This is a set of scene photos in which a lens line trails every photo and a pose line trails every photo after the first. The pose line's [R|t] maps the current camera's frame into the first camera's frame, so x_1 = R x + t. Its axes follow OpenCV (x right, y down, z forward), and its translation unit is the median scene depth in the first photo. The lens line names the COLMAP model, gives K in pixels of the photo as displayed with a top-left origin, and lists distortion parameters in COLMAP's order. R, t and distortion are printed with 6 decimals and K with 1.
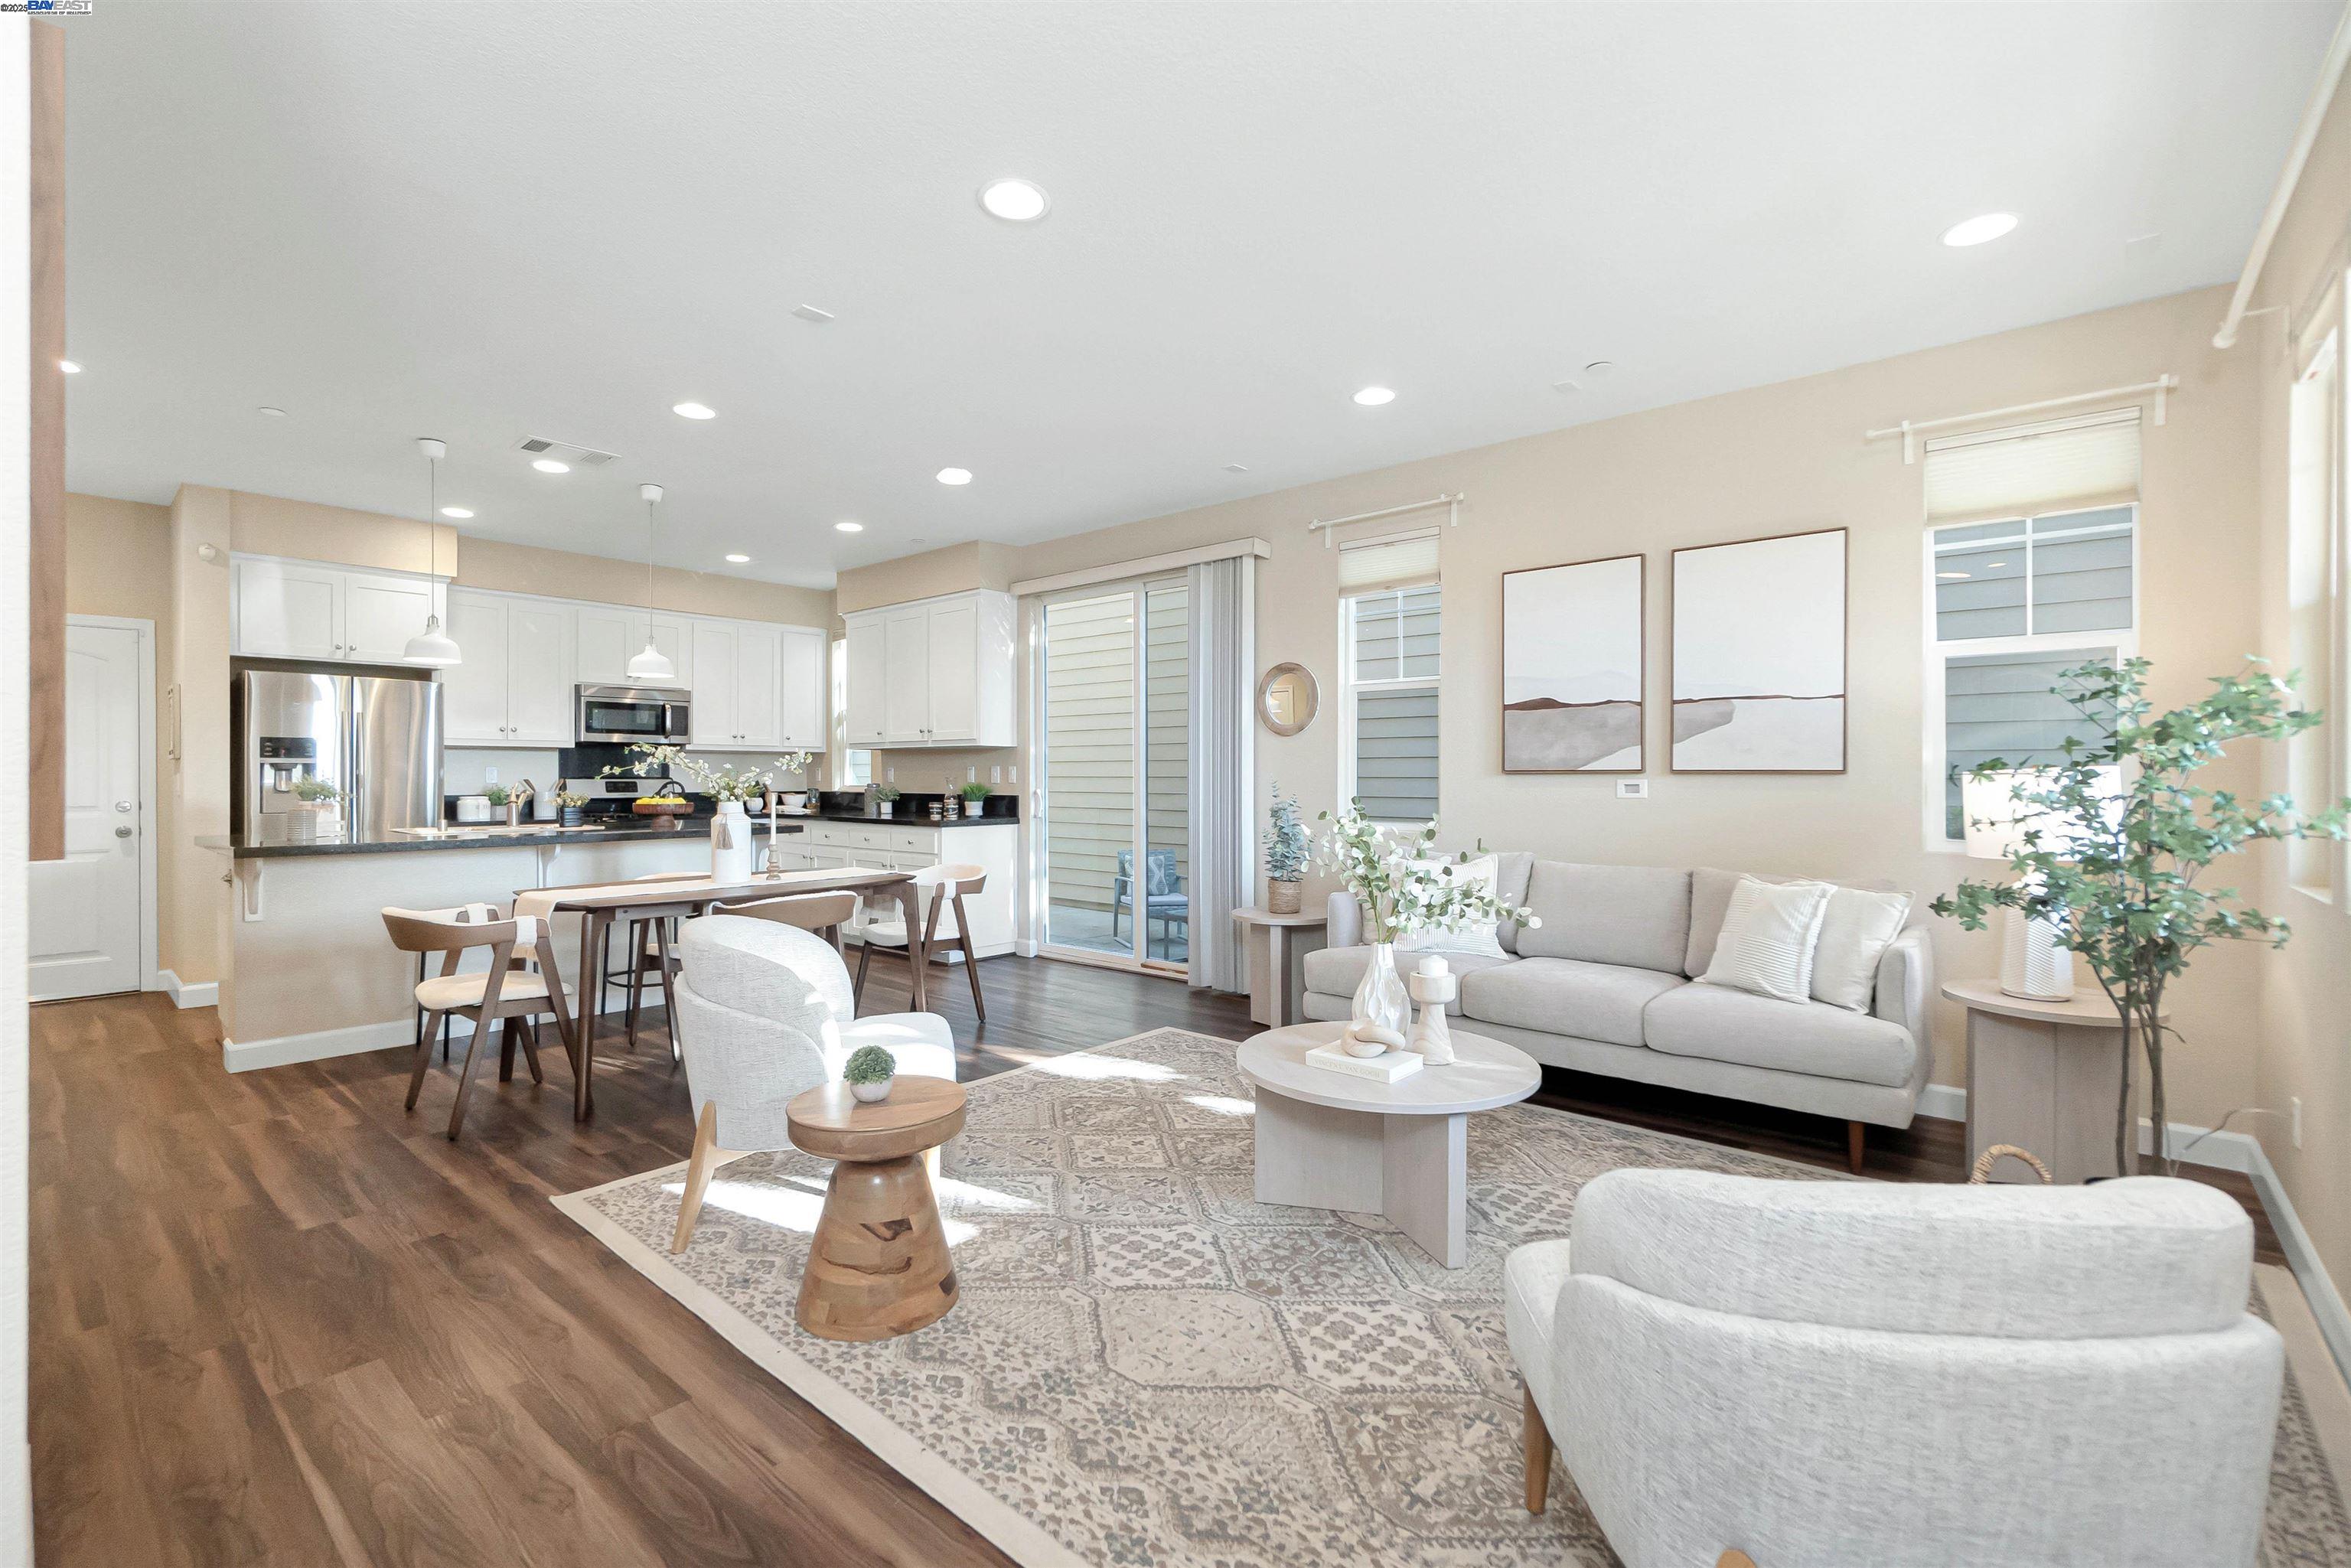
lens RADIAL K [[1014.7, 0, 1181.6], [0, 1014.7, 779.4], [0, 0, 1]] dist [-0.006398, -0.000264]
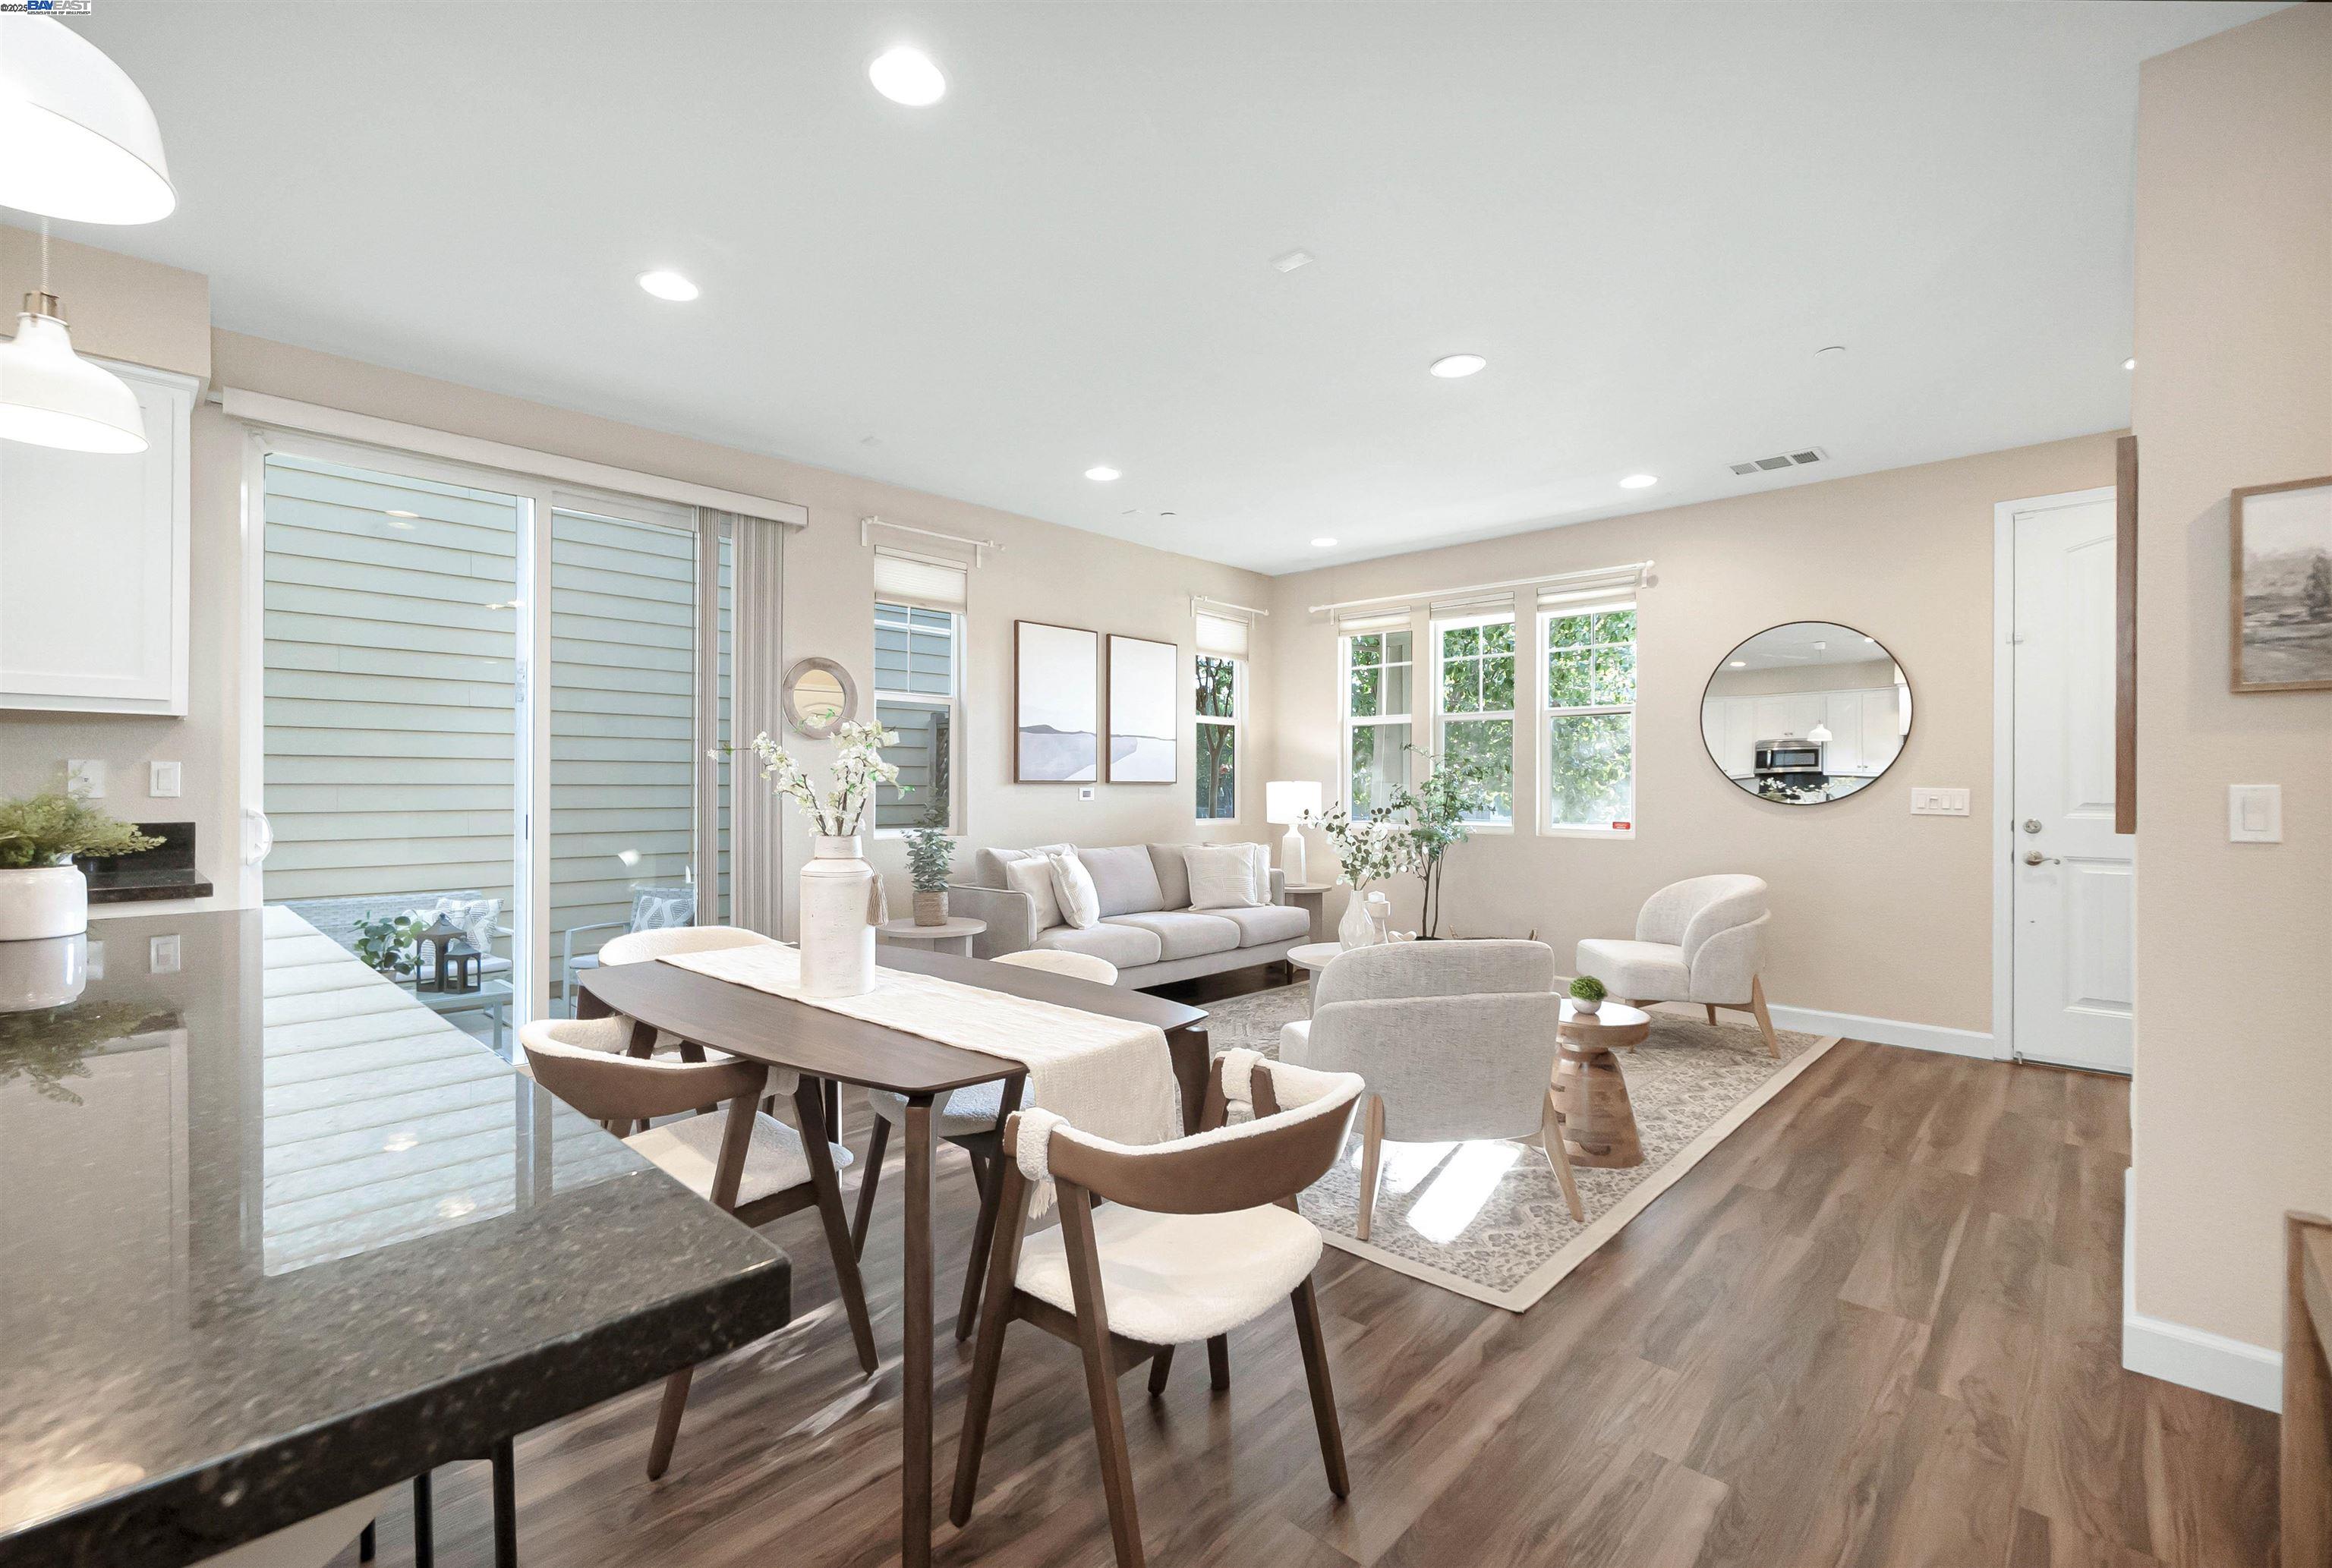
lens RADIAL K [[1001.3, 0, 1152.9], [0, 1001.3, 785.4], [0, 0, 1]] dist [-0.001599, 0.000043]
pose [[0.066393, 0.000364, 0.997794, -0.750036], [0.000092, 1.000000, -0.000370, -0.002889], [-0.997794, 0.000117, 0.066393, 0.644448]]
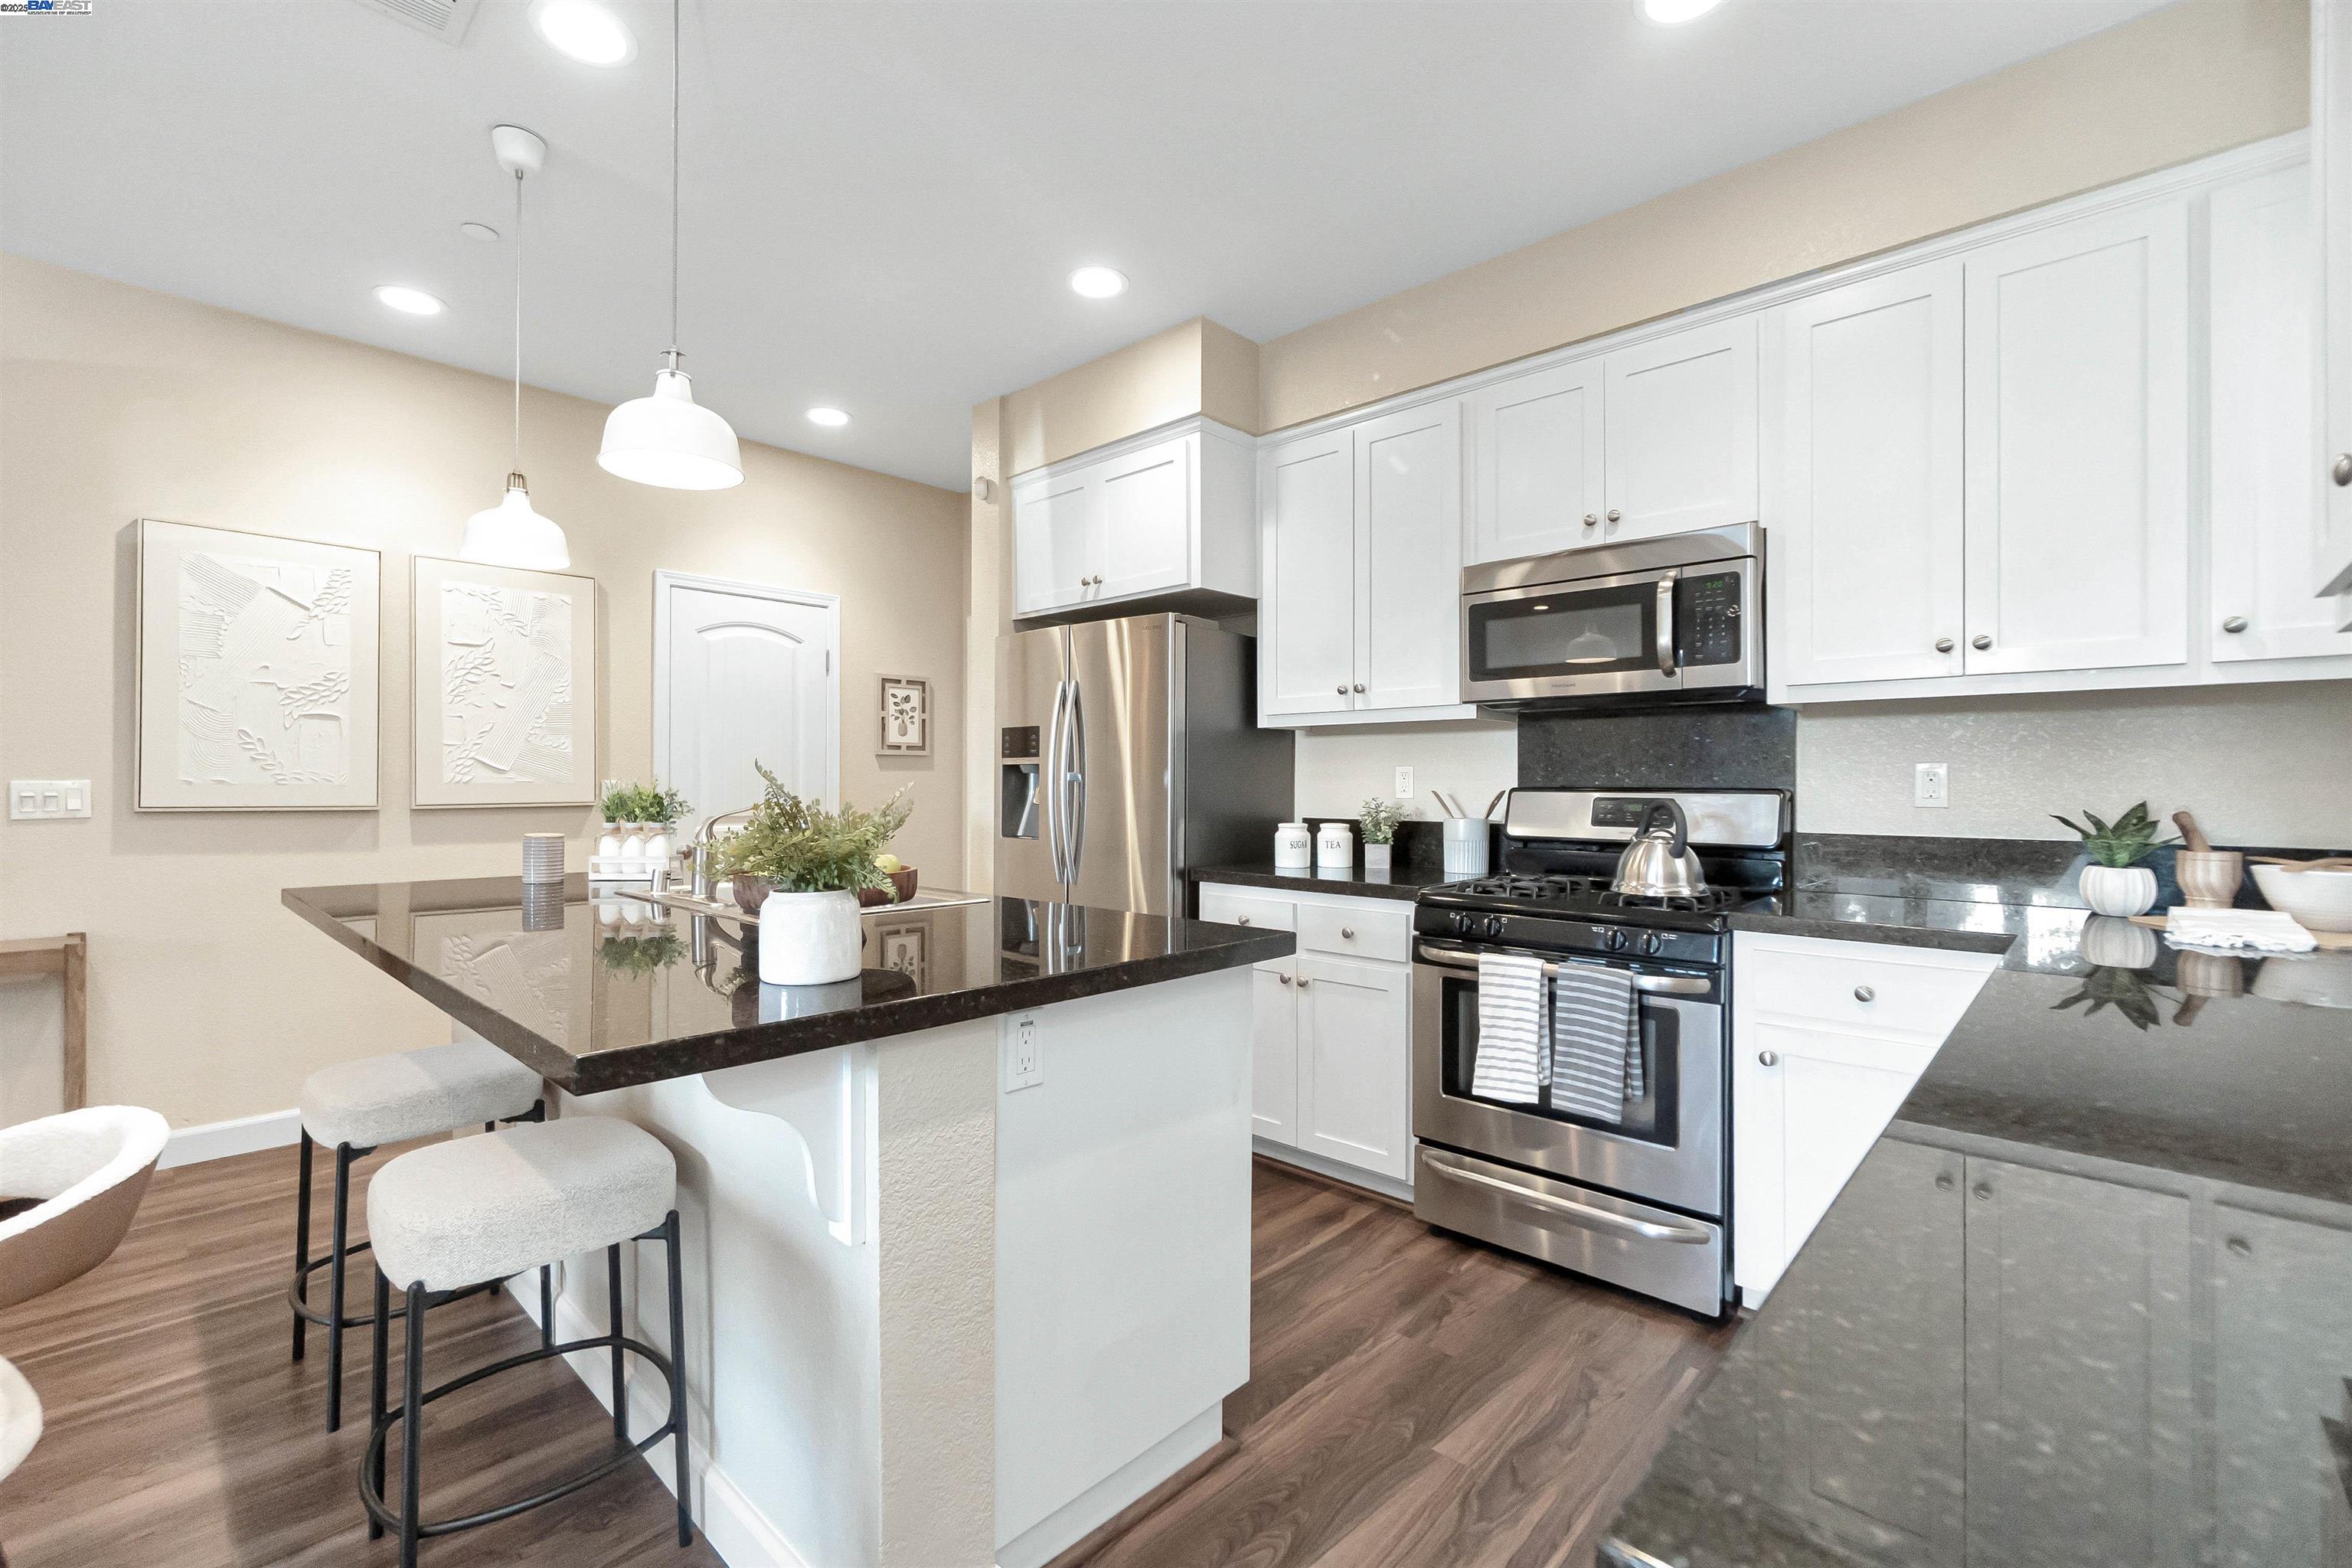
lens RADIAL K [[1001.4, 0, 1176.0], [0, 1001.4, 784.0], [0, 0, 1]] dist [-0.010647, -0.000201]
pose [[-0.055262, -0.000807, -0.998472, -0.213494], [-0.006259, 0.999980, -0.000462, -0.003505], [0.998452, 0.006224, -0.055266, 1.135828]]
